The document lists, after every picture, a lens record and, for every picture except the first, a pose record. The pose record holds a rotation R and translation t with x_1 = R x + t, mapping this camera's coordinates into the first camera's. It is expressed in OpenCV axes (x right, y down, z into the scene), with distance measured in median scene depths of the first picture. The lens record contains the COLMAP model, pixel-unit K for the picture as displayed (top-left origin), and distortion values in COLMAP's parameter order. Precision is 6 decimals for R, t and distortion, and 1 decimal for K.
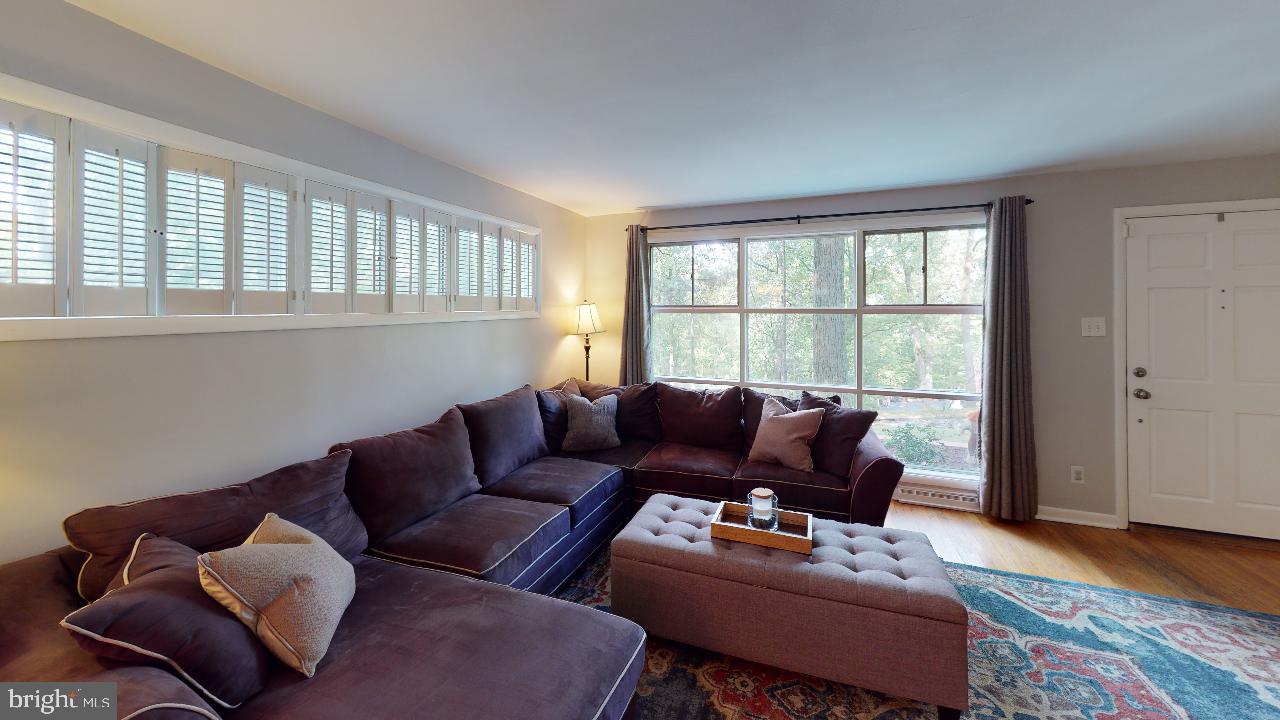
lens RADIAL K [[461.3, 0, 640.0], [0, 461.3, 360.0], [0, 0, 1]] dist [-0.001921, -0.002670]
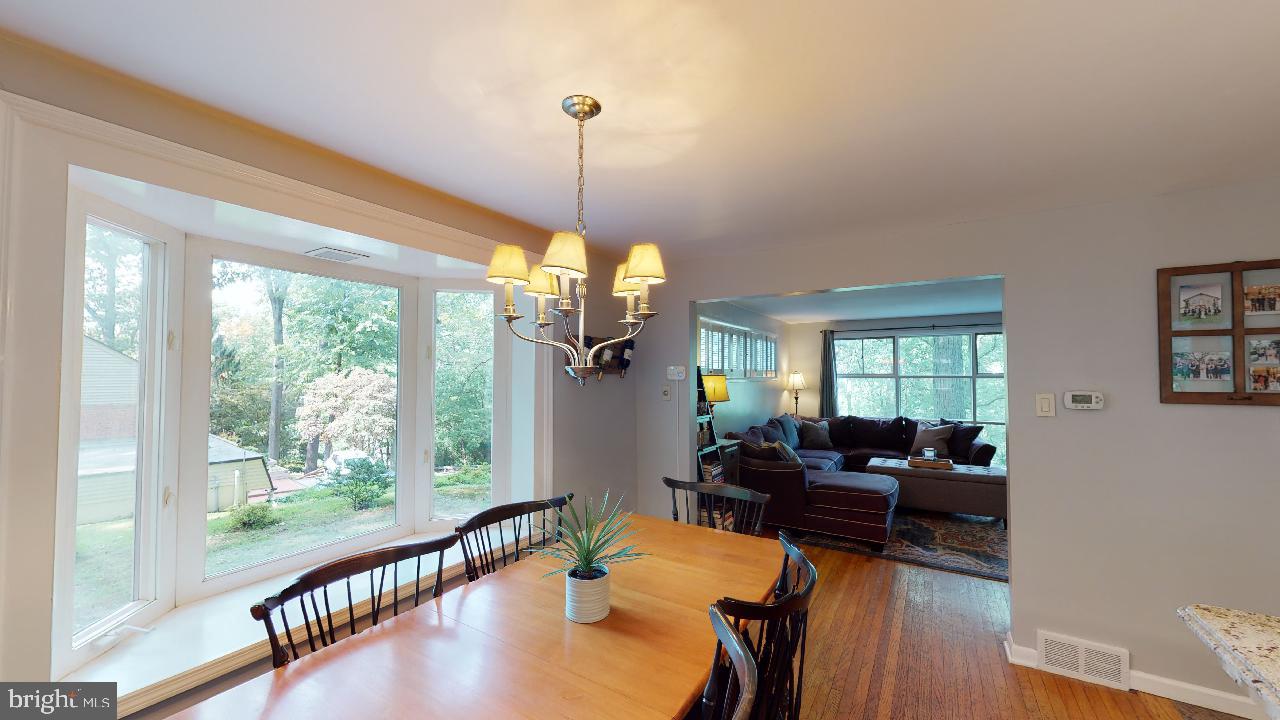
lens RADIAL K [[463.0, 0, 622.9], [0, 463.0, 359.6], [0, 0, 1]] dist [0.000478, -0.000005]
pose [[0.975154, -0.008454, -0.221365, -0.516434], [-0.023273, 0.989832, -0.140326, 0.128914], [0.220301, 0.141991, 0.965042, -1.211370]]
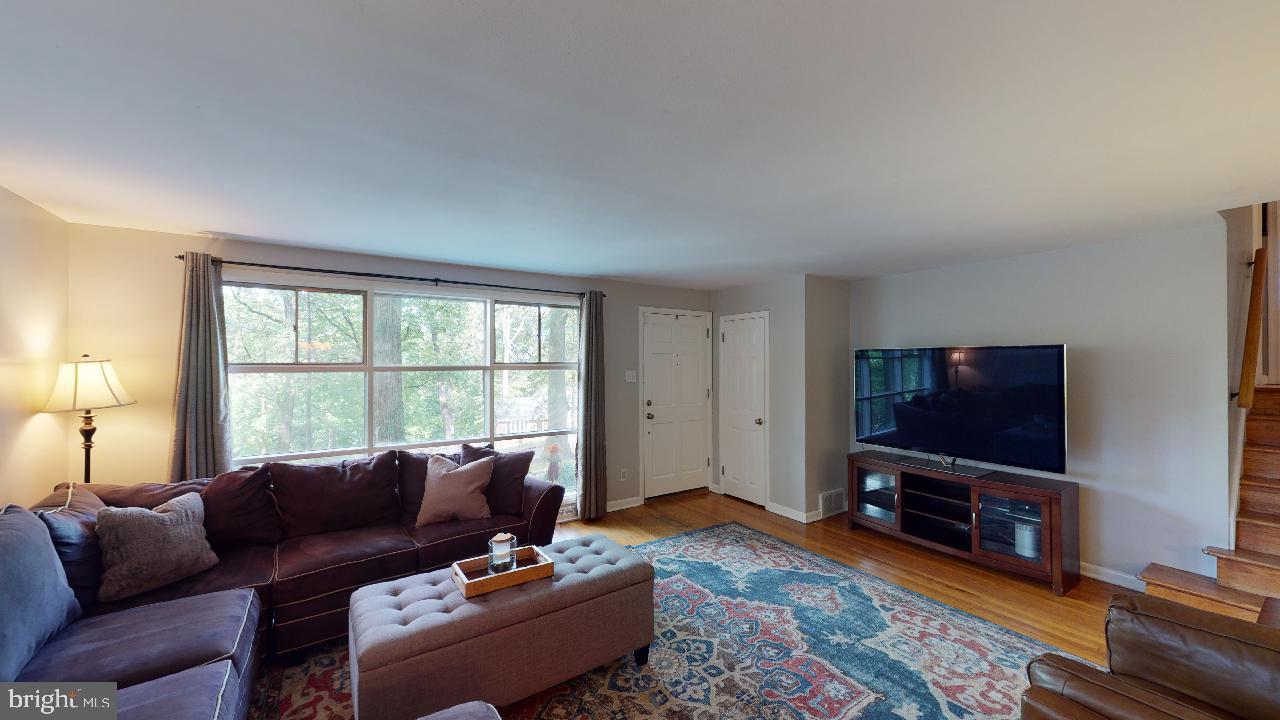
lens RADIAL K [[464.0, 0, 640.0], [0, 464.0, 360.0], [0, 0, 1]] dist [0.000070, 0.000049]
pose [[0.571274, 0.005862, 0.820738, -0.285513], [0.095596, 0.992693, -0.073629, -0.007295], [-0.815173, 0.120522, 0.566540, 0.052085]]
